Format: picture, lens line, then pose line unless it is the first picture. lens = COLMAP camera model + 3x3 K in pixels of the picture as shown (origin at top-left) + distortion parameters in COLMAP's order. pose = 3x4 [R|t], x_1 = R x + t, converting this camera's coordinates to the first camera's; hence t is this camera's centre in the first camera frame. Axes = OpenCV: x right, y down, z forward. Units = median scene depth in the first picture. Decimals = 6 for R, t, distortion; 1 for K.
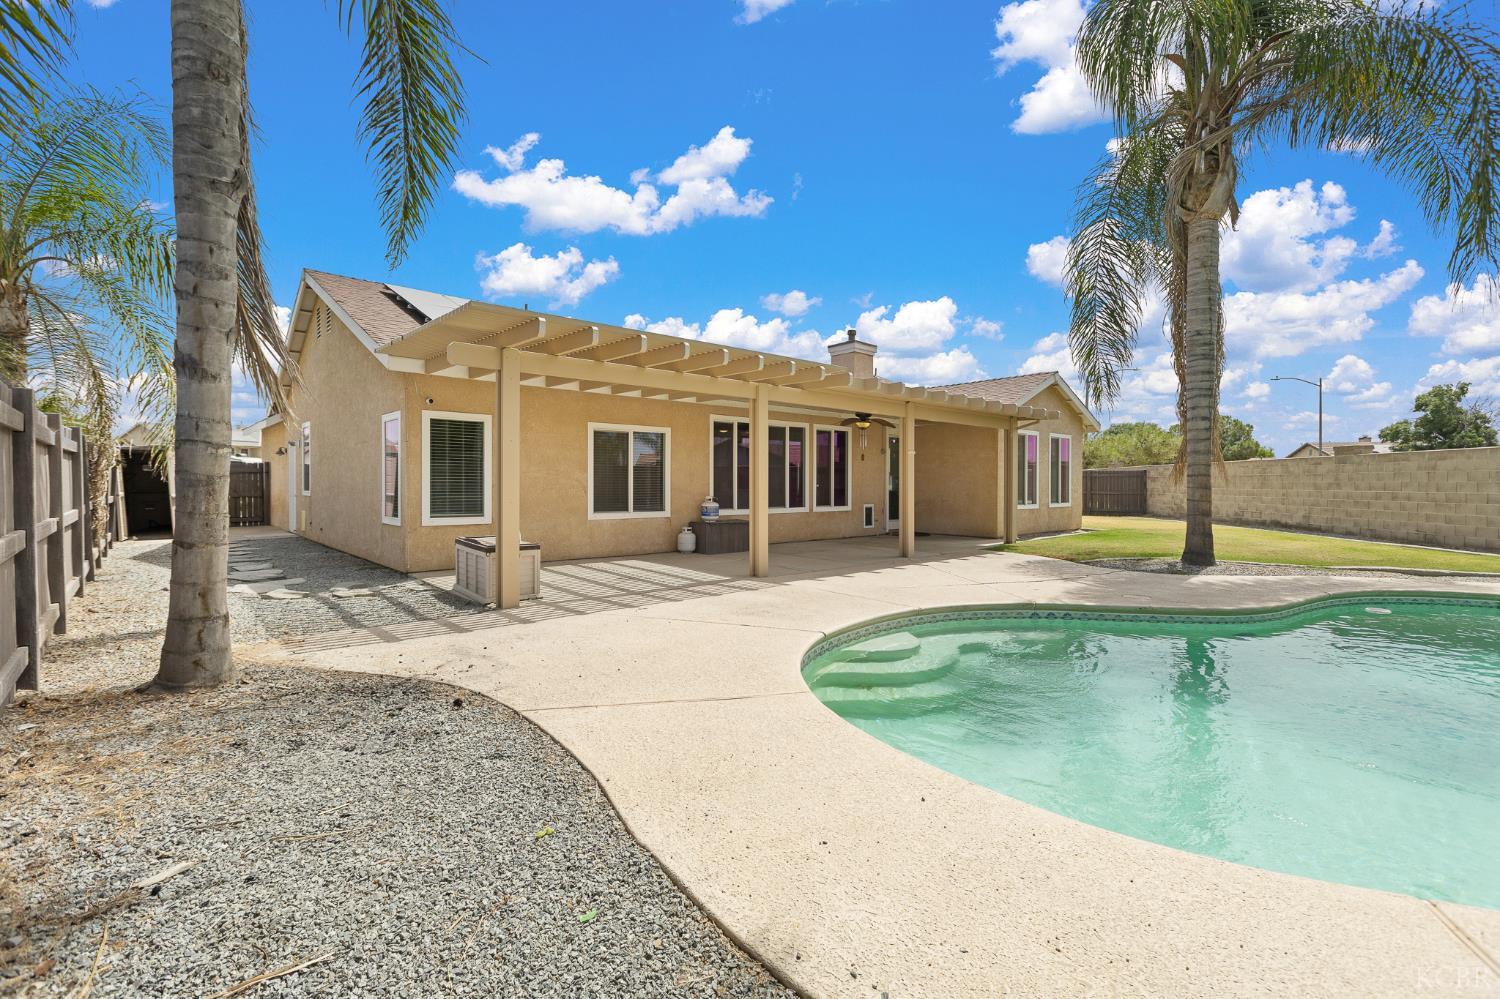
lens RADIAL K [[672.1, 0, 754.9], [0, 672.1, 491.9], [0, 0, 1]] dist [0.000060, -0.000129]
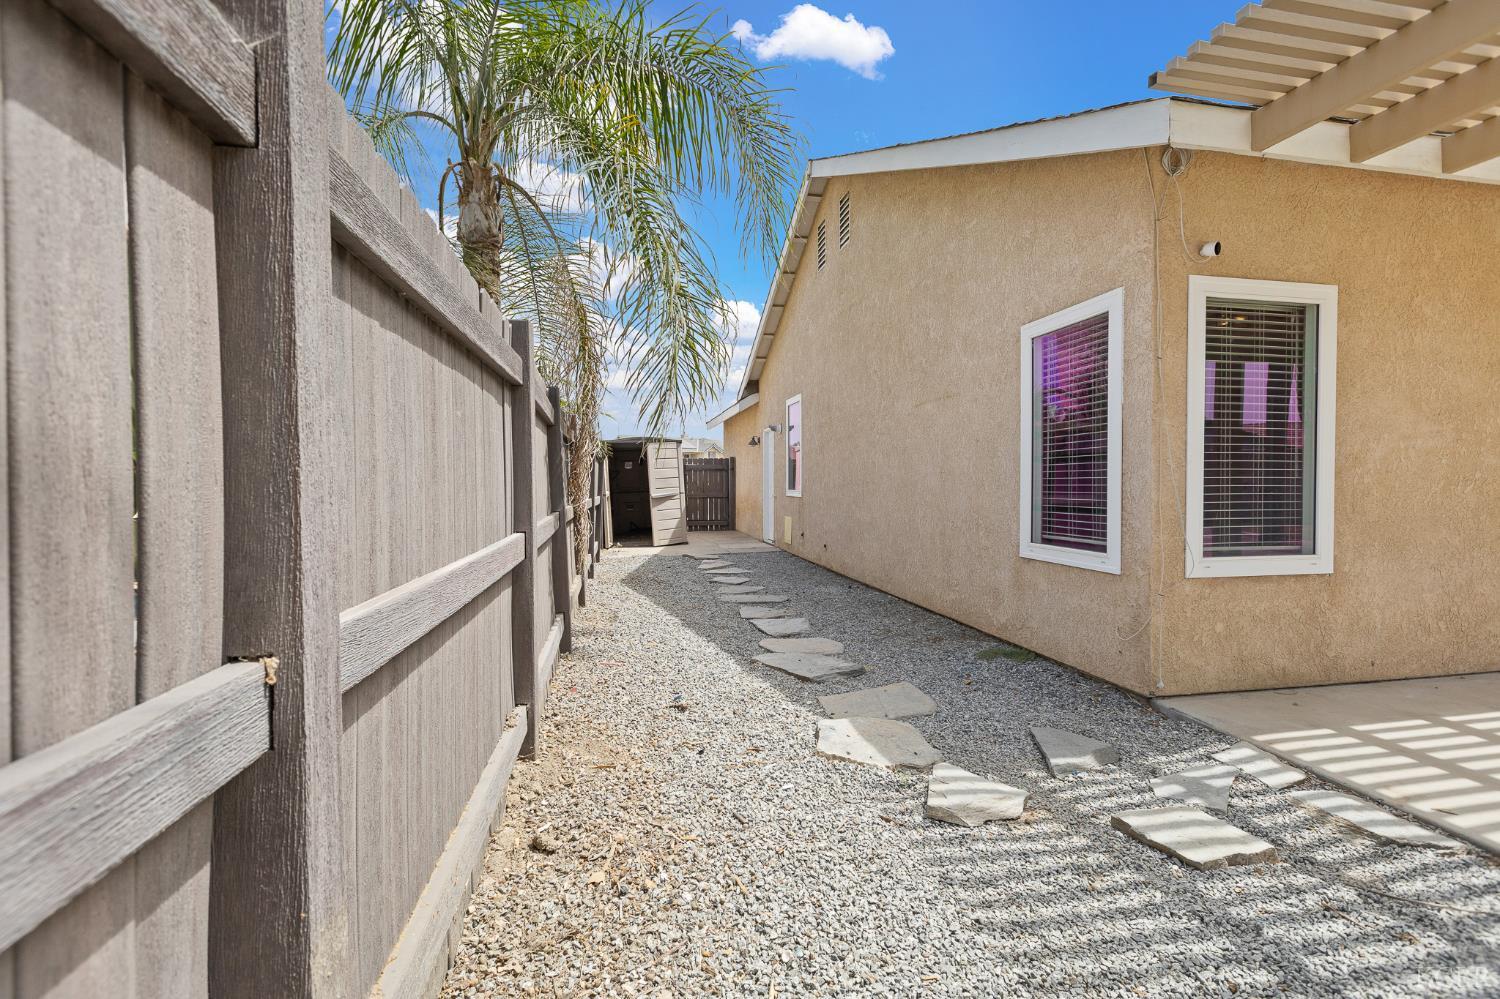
lens RADIAL K [[672.1, 0, 752.8], [0, 672.1, 497.3], [0, 0, 1]] dist [0.000060, -0.000129]
pose [[0.855972, 0.006126, -0.516986, -0.413492], [-0.002494, 0.999967, 0.007720, 0.001815], [0.517017, -0.005319, 0.855959, 0.438478]]
